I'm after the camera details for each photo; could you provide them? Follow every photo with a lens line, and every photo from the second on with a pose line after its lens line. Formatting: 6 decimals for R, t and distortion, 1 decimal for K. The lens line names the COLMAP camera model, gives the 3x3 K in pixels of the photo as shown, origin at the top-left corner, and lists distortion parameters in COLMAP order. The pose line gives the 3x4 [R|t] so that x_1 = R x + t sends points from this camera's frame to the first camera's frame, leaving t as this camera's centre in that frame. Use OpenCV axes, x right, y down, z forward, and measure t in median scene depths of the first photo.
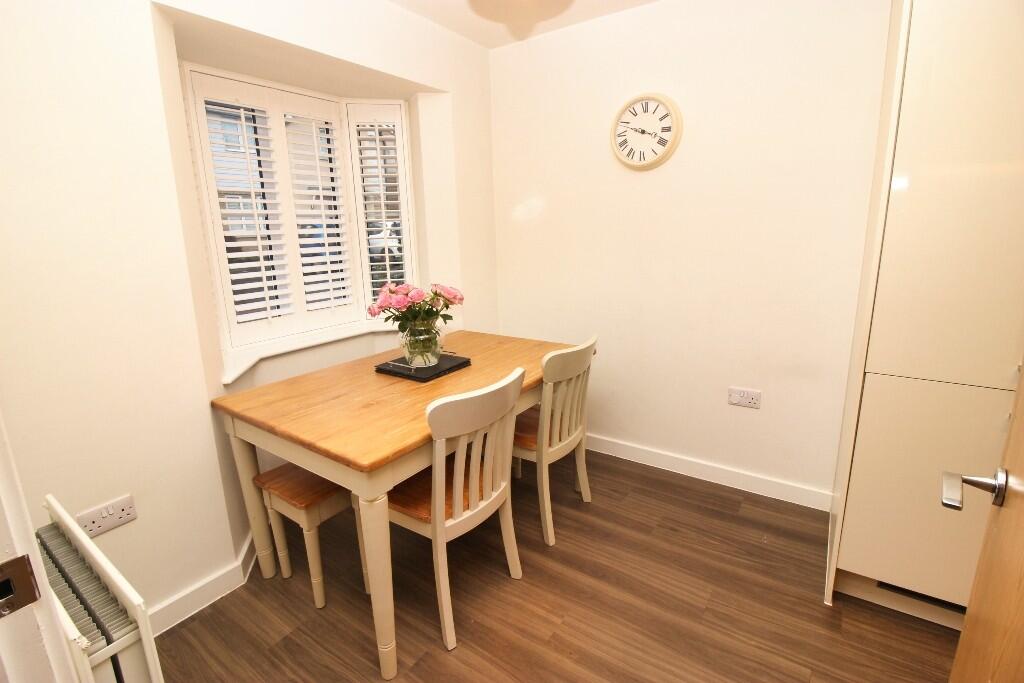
lens RADIAL K [[473.0, 0, 507.5], [0, 473.0, 334.4], [0, 0, 1]] dist [0.000326, -0.013688]
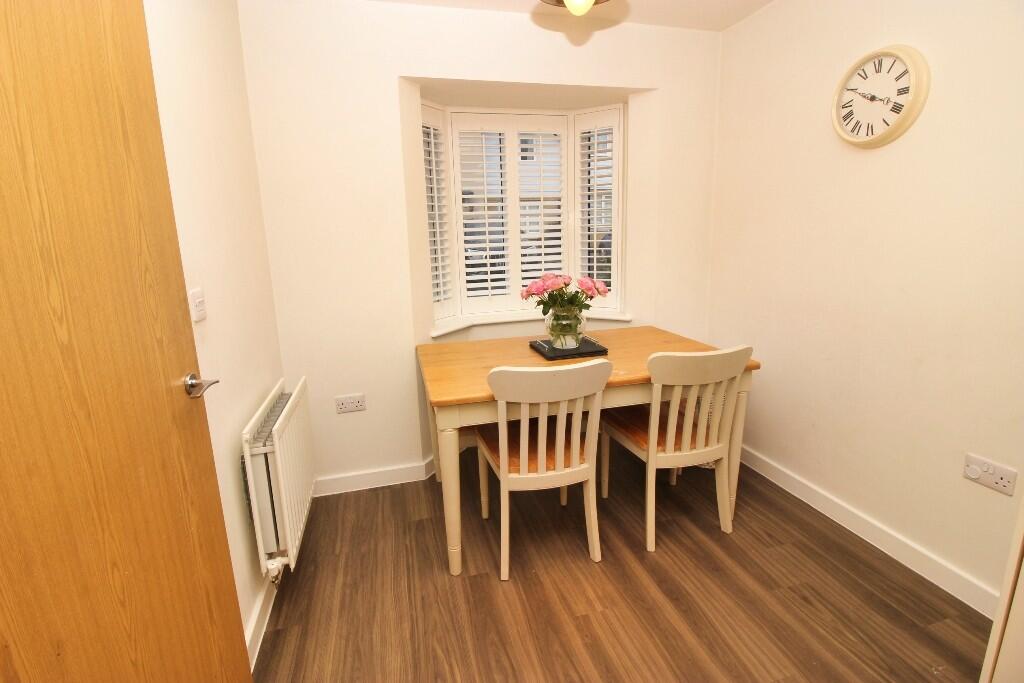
lens RADIAL K [[473.0, 0, 507.5], [0, 473.0, 334.4], [0, 0, 1]] dist [0.000326, -0.013688]
pose [[0.760420, 0.138599, -0.634470, 0.430236], [-0.132649, 0.989513, 0.057177, -0.011404], [0.635741, 0.040683, 0.770830, 0.048986]]
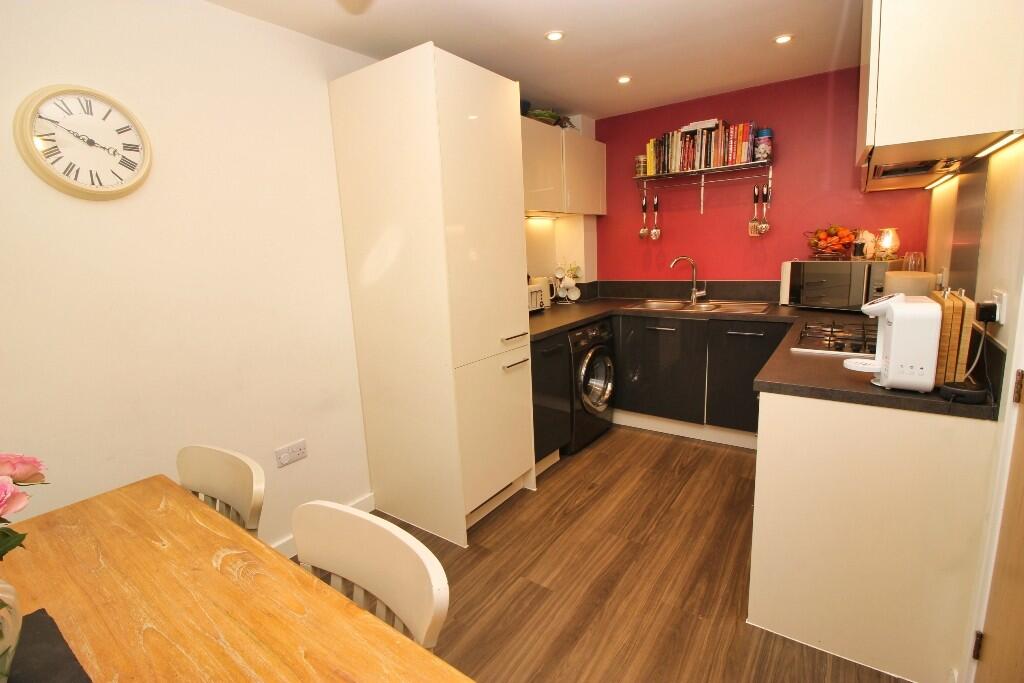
lens RADIAL K [[473.0, 0, 507.5], [0, 473.0, 334.4], [0, 0, 1]] dist [0.000326, -0.013688]
pose [[0.014725, -0.153158, 0.988092, -0.449502], [0.265638, 0.953287, 0.143804, -0.130319], [-0.963960, 0.260357, 0.054722, 0.547570]]
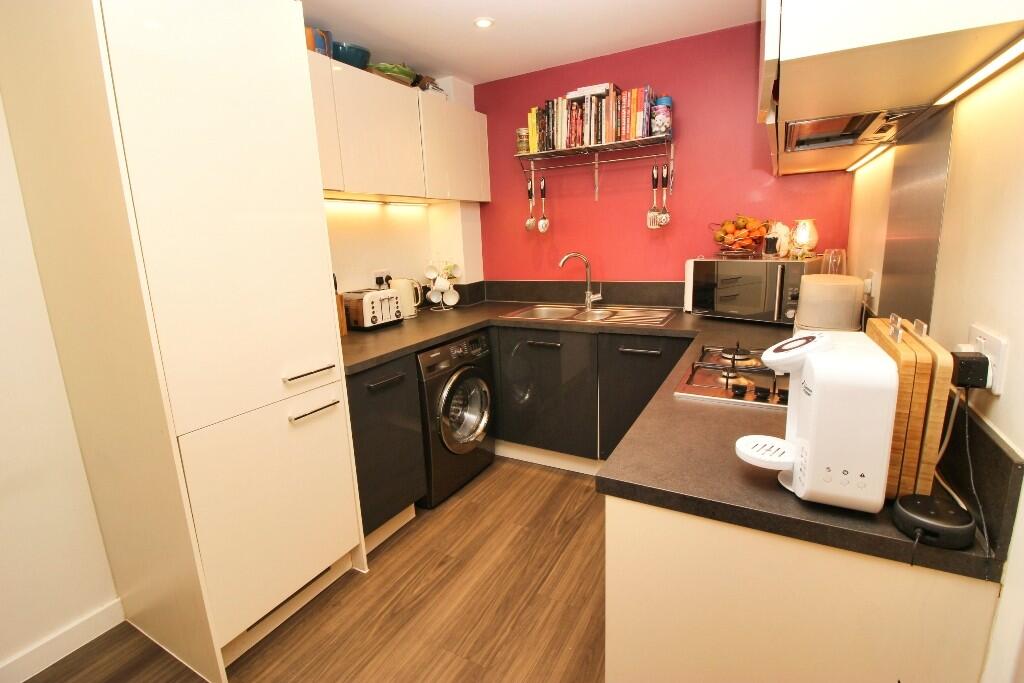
lens RADIAL K [[473.0, 0, 507.5], [0, 473.0, 334.4], [0, 0, 1]] dist [0.000326, -0.013688]
pose [[-0.105284, -0.172312, 0.979400, -0.106314], [0.265271, 0.944320, 0.194656, -0.081590], [-0.958408, 0.280301, -0.053713, 0.287690]]
